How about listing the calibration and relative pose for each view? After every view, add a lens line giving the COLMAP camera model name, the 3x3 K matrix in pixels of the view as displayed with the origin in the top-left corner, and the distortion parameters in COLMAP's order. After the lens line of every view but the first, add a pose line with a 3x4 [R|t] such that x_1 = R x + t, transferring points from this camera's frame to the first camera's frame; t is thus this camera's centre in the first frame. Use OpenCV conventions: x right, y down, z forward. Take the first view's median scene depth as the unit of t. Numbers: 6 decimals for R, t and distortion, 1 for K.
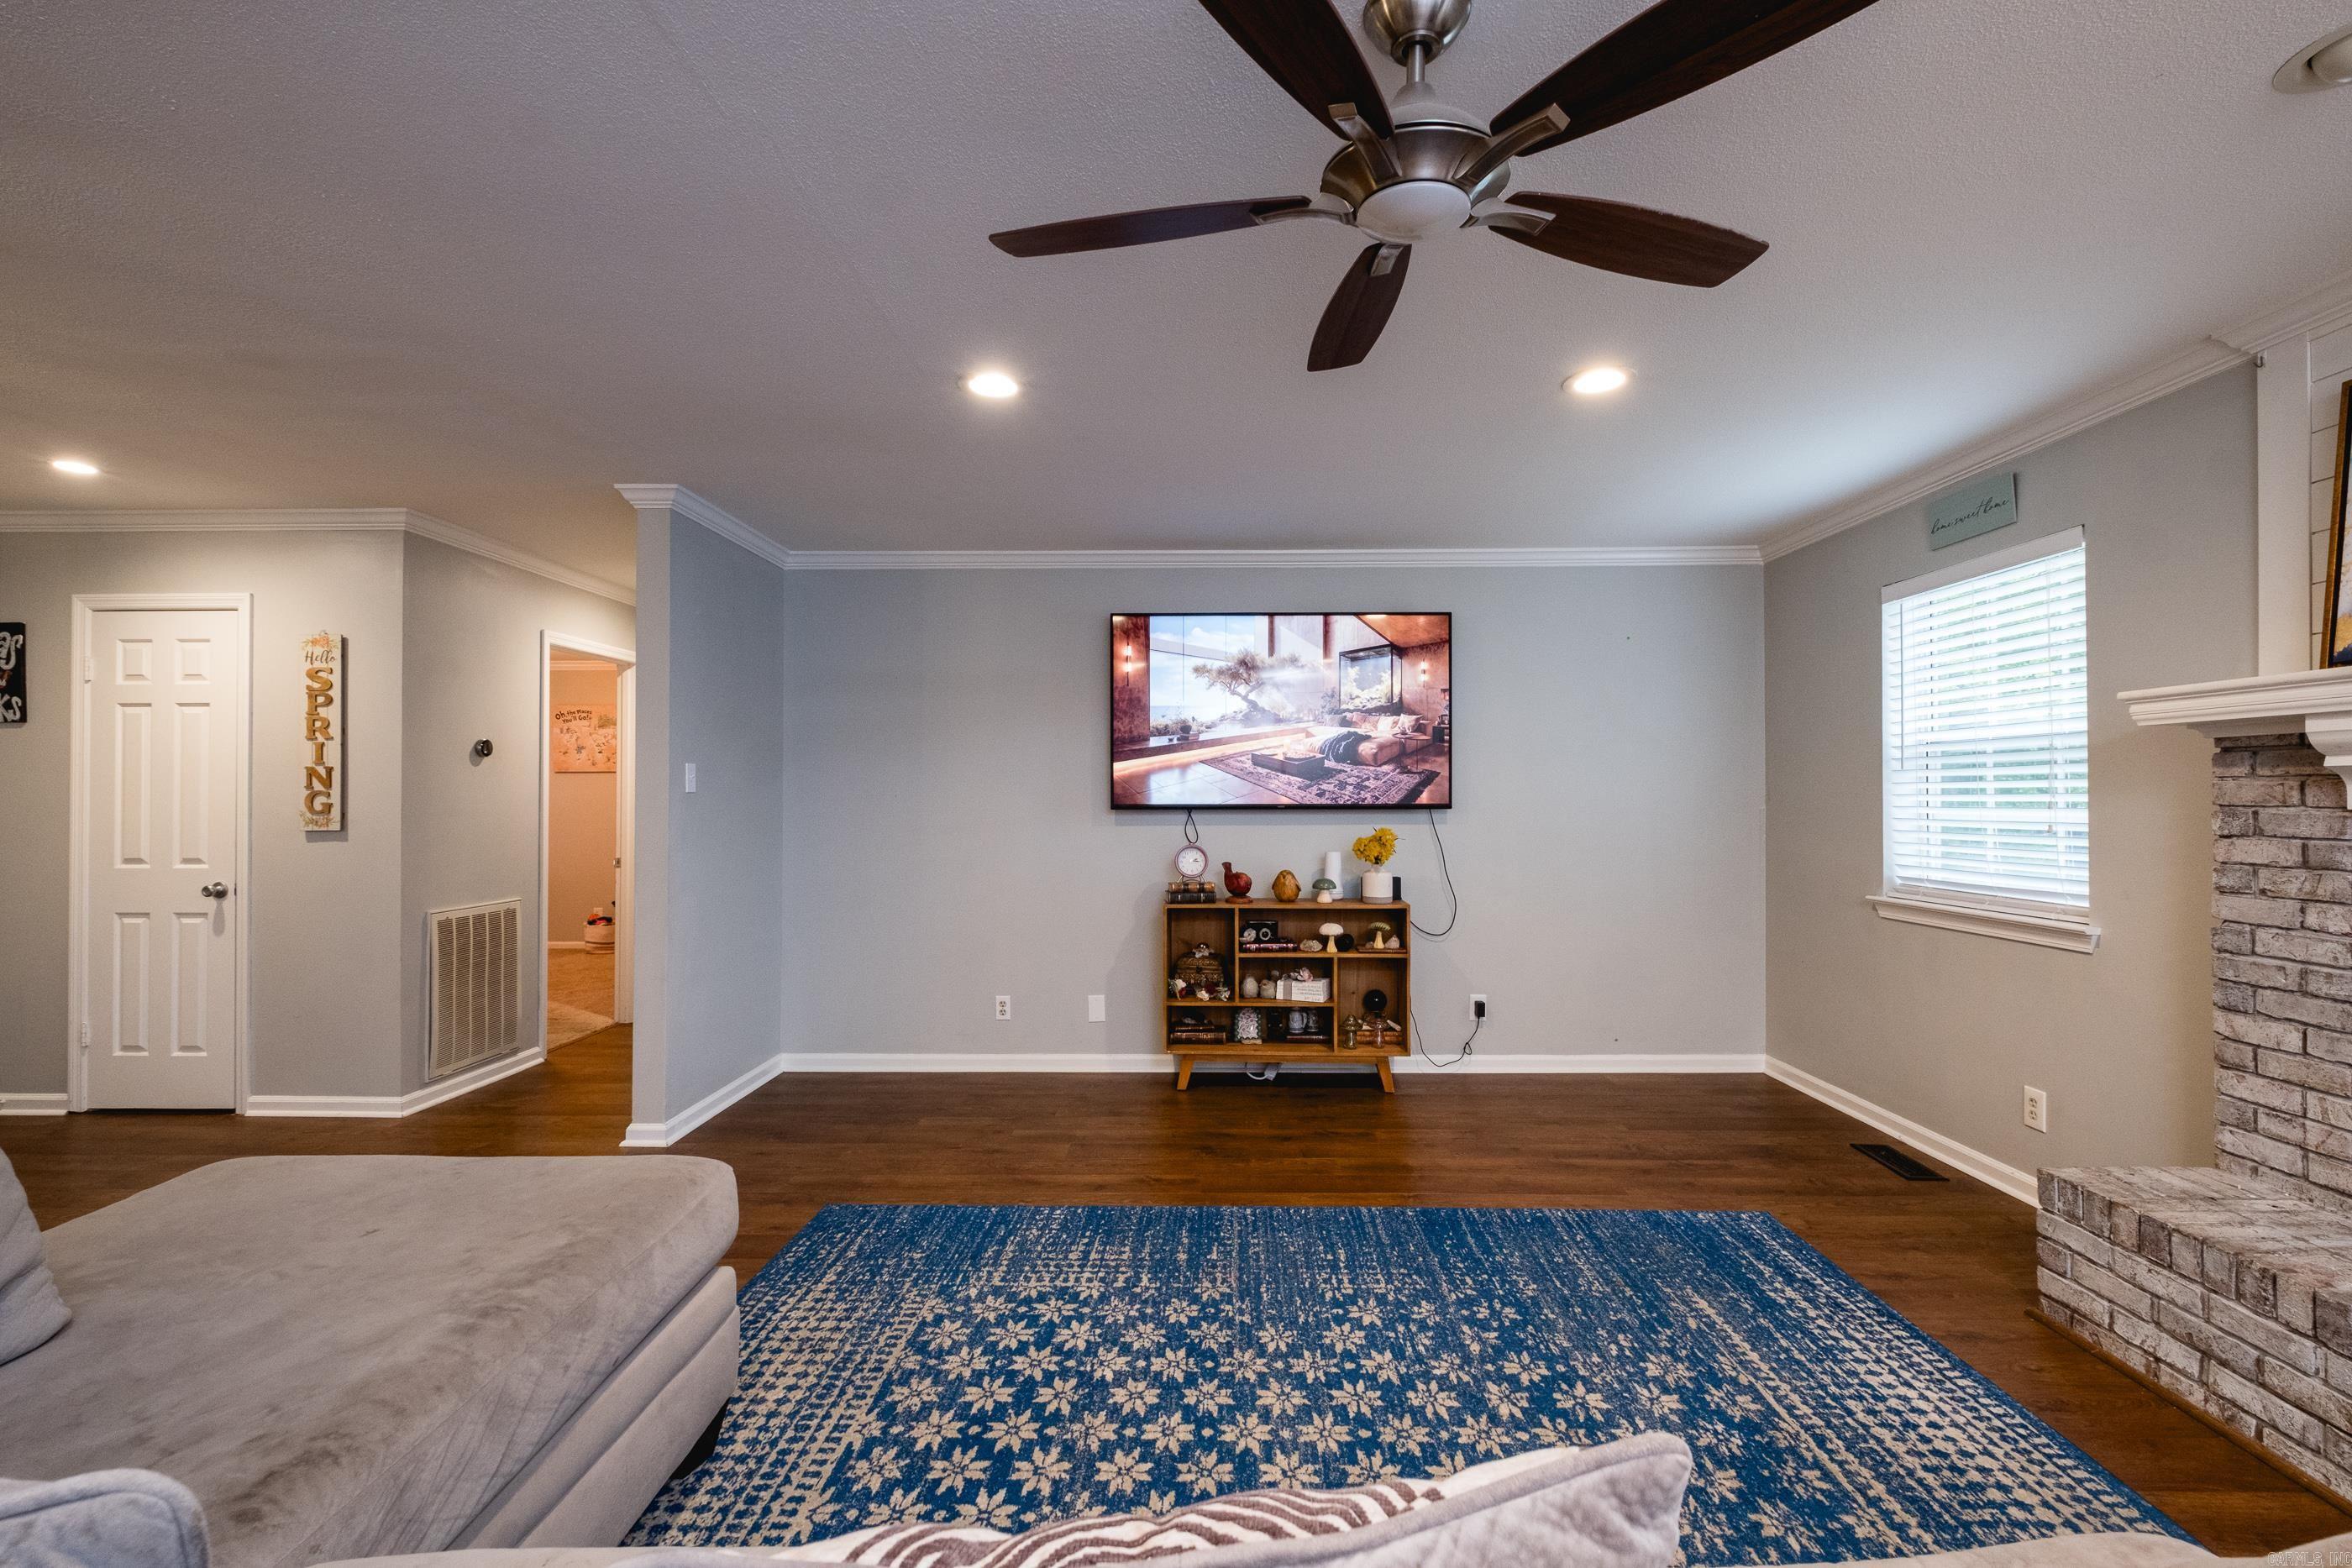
lens RADIAL K [[1010.1, 0, 1189.9], [0, 1010.1, 779.6], [0, 0, 1]] dist [0.007956, -0.005090]
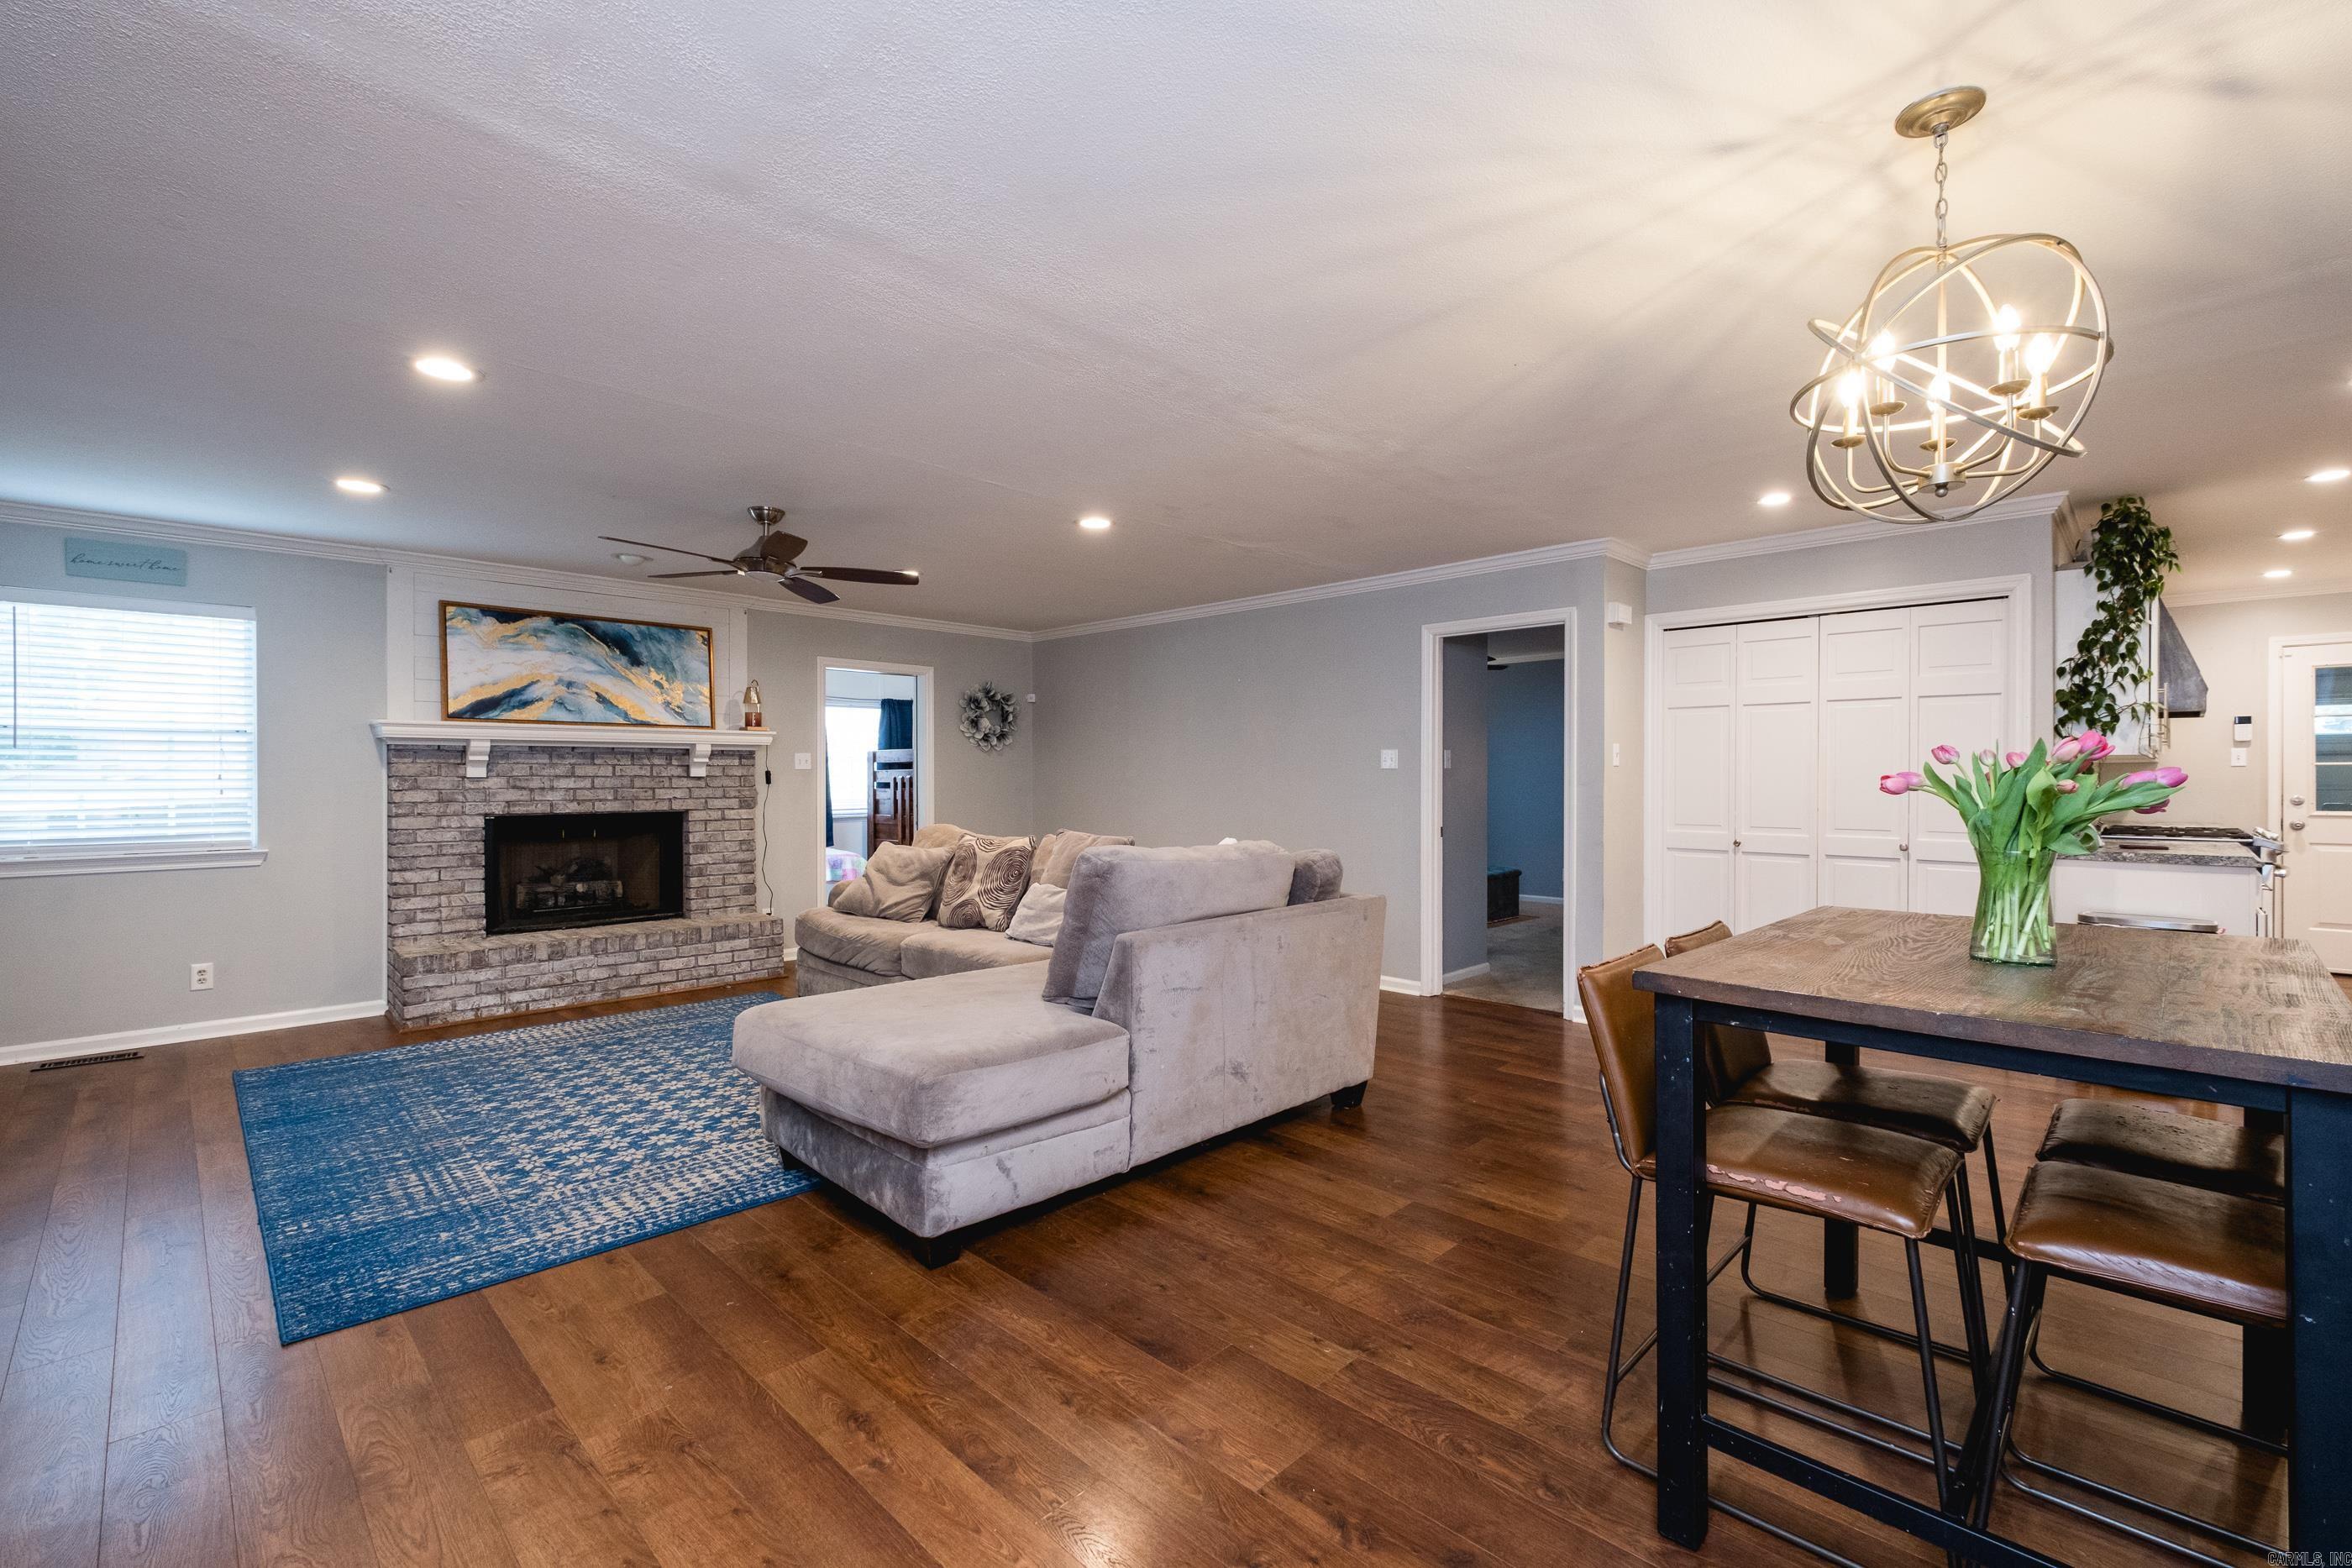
lens RADIAL K [[1010.1, 0, 1171.2], [0, 1010.1, 778.0], [0, 0, 1]] dist [0.007956, -0.005090]
pose [[-0.711907, 0.003643, 0.702265, -1.085524], [-0.007702, 0.999886, -0.012994, 0.029323], [-0.702232, -0.014659, -0.711797, 0.905385]]
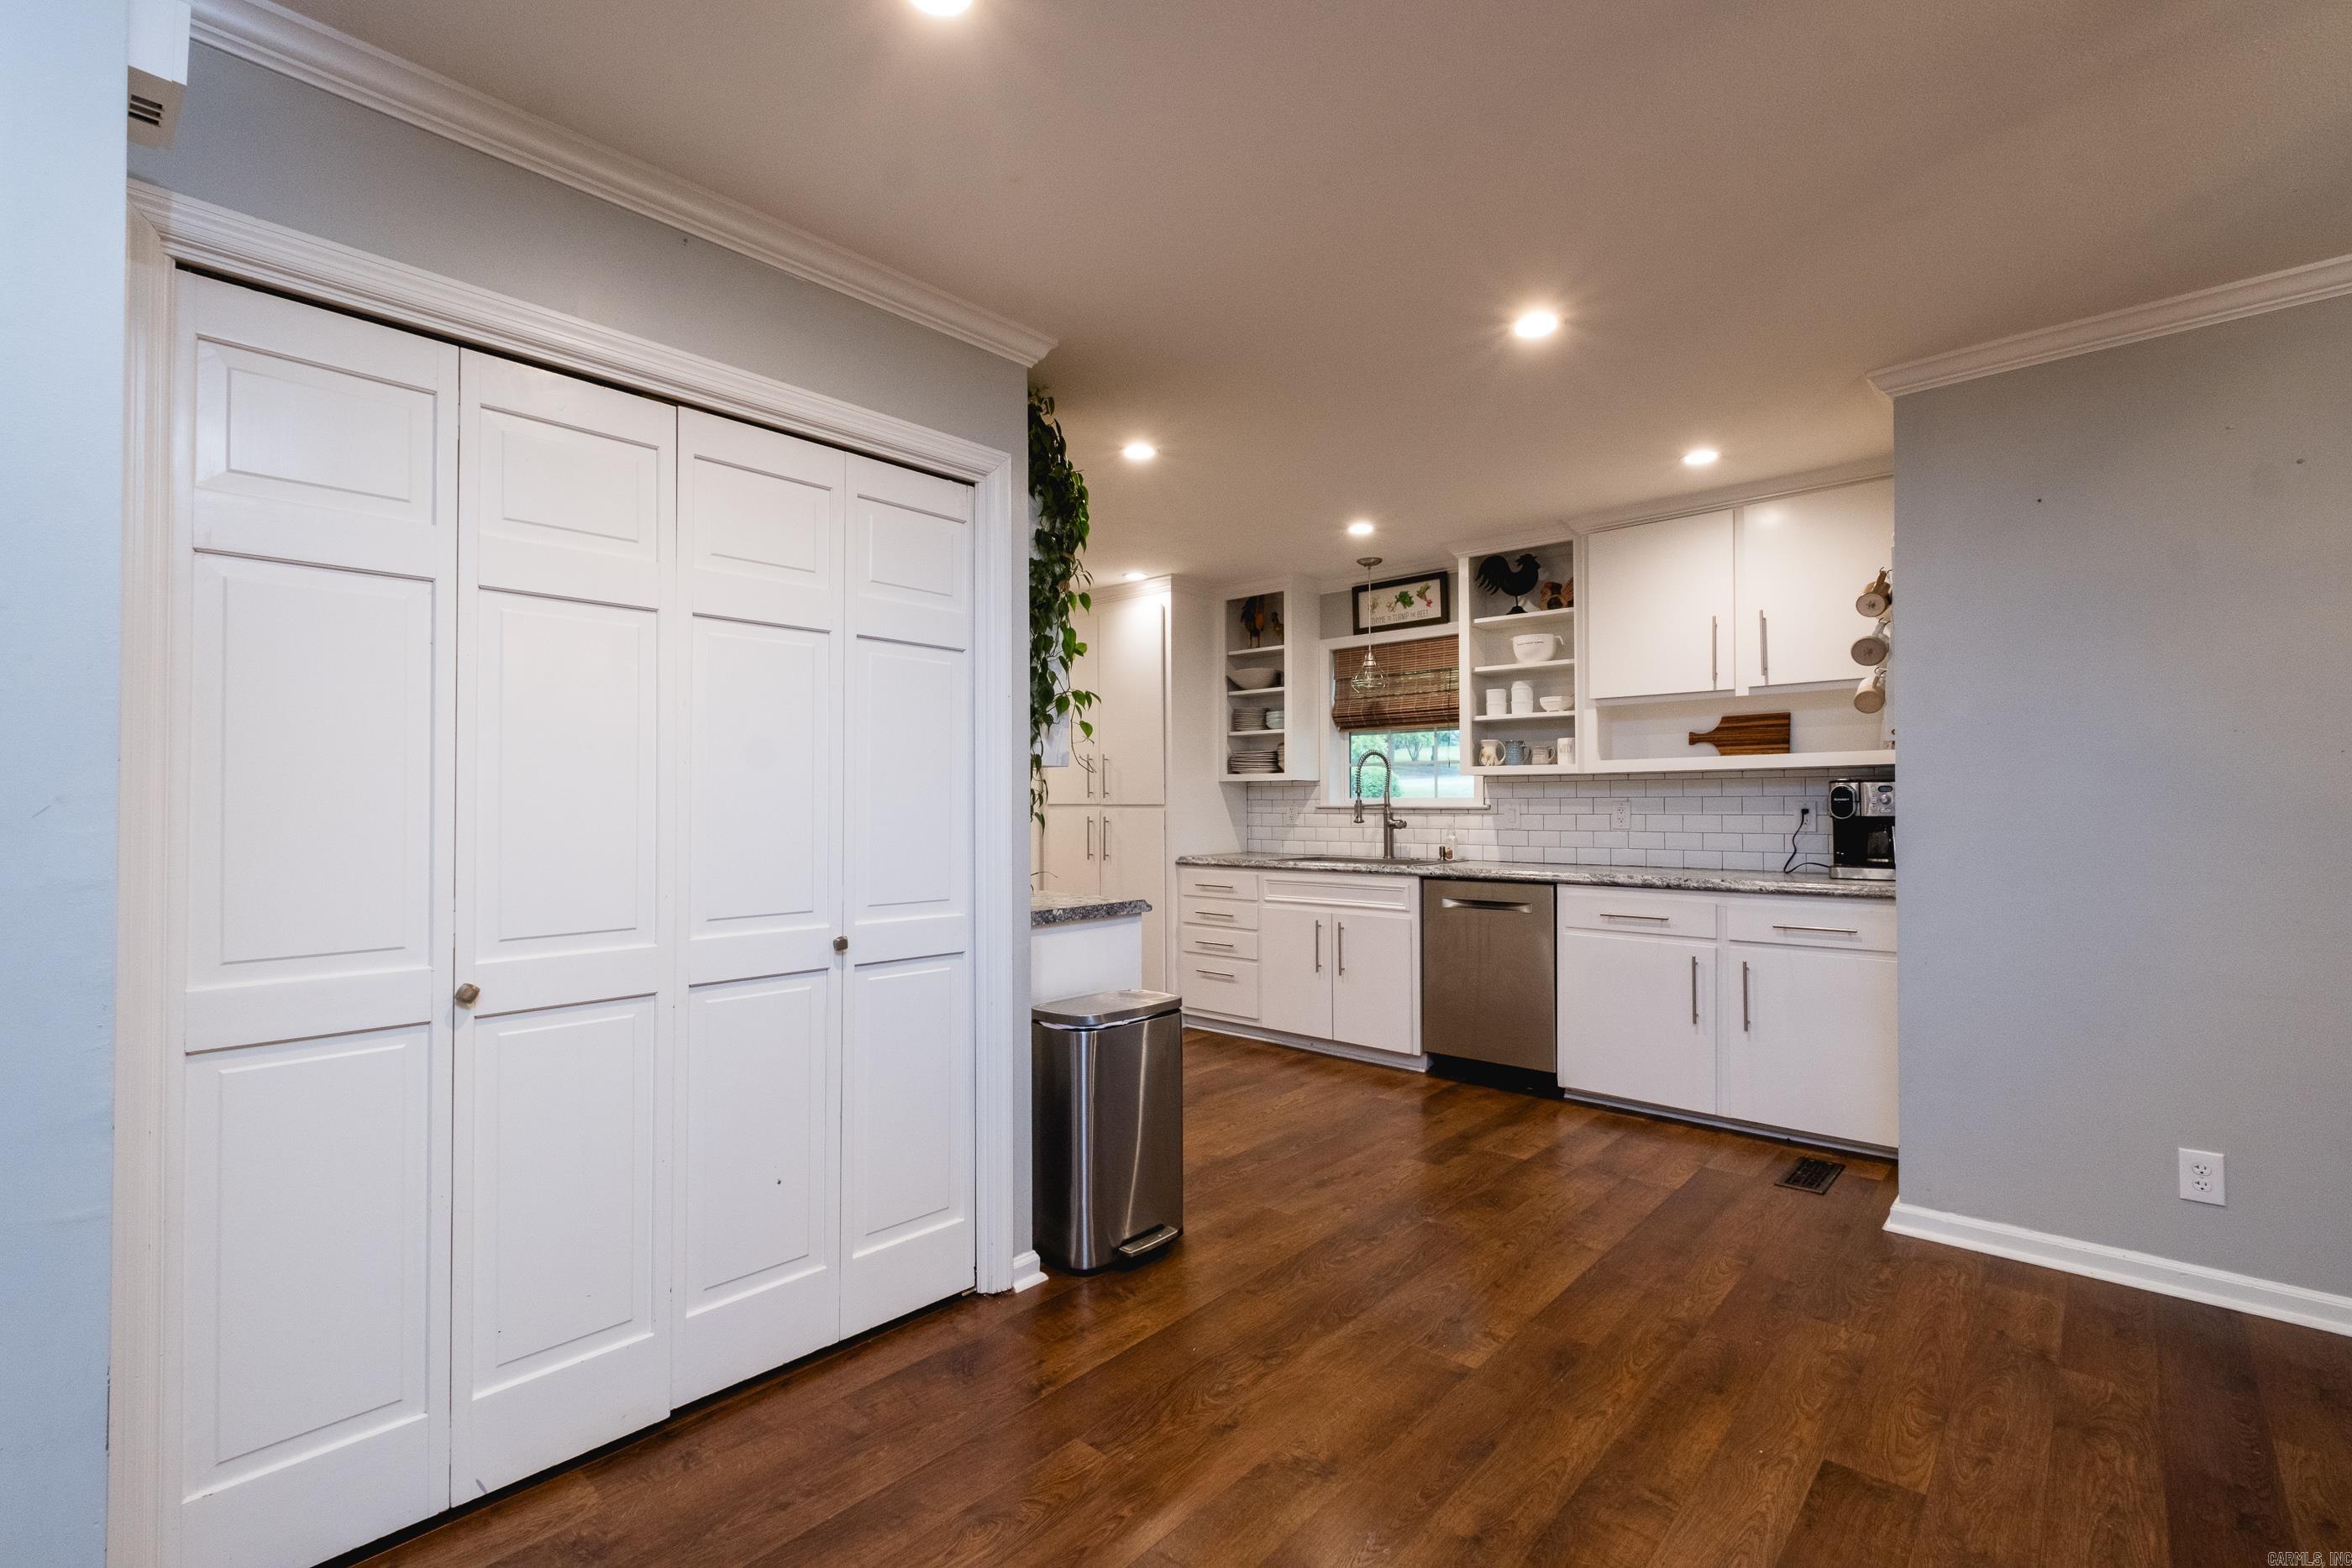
lens RADIAL K [[1010.1, 0, 1179.2], [0, 1010.1, 797.7], [0, 0, 1]] dist [0.007956, -0.005090]
pose [[-0.667562, 0.001881, -0.744552, -0.558977], [0.017575, 0.999758, -0.013231, 0.016102], [0.744347, -0.021918, -0.667433, -0.044418]]
